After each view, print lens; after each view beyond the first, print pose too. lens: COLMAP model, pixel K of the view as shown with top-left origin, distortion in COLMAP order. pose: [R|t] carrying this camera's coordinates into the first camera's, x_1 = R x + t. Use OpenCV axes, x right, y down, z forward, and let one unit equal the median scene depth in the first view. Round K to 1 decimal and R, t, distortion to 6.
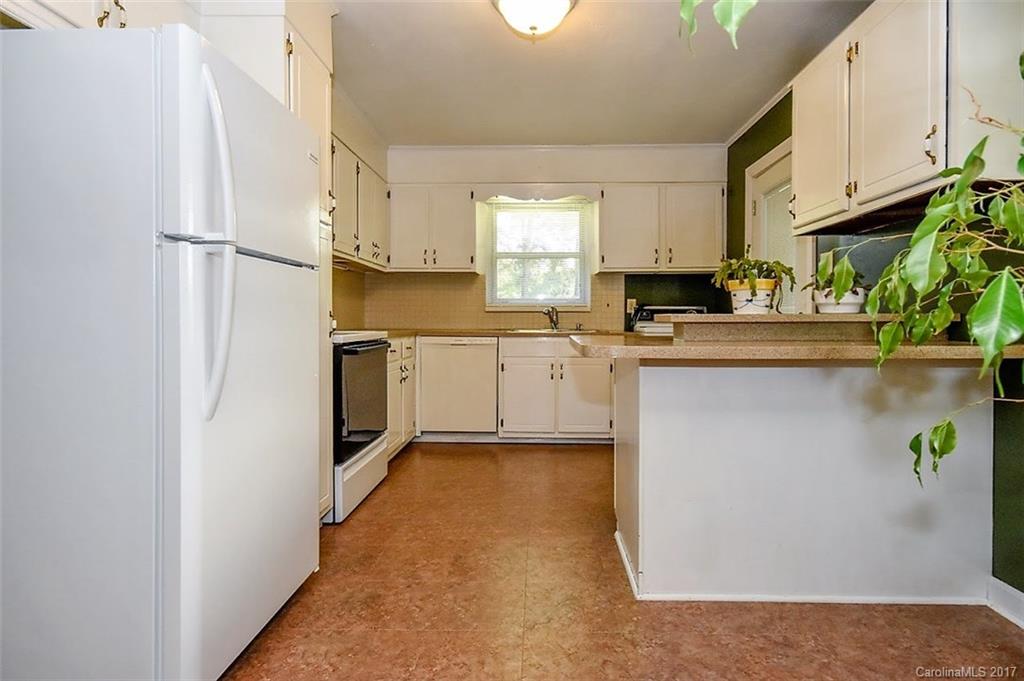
lens RADIAL K [[536.3, 0, 510.9], [0, 536.3, 333.3], [0, 0, 1]] dist [0.000674, 0.000024]
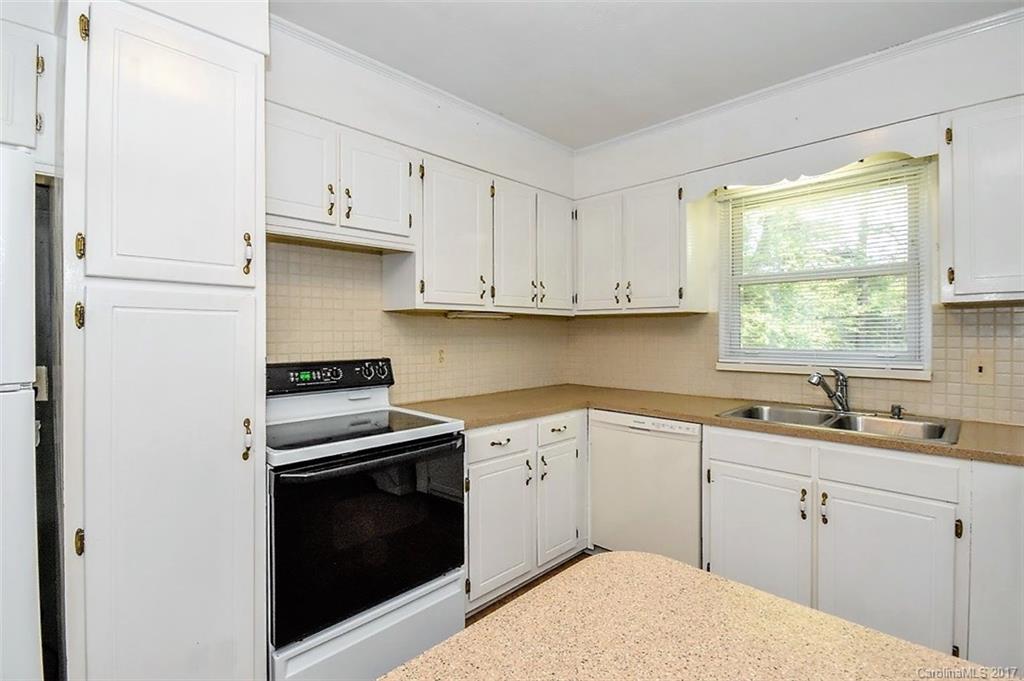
lens RADIAL K [[480.5, 0, 516.2], [0, 480.5, 337.8], [0, 0, 1]] dist [0.004693, -0.000359]
pose [[0.750551, -0.000880, -0.660812, 0.161729], [-0.009136, 0.999890, -0.011708, -0.074502], [0.660749, 0.014824, 0.750460, 0.432014]]
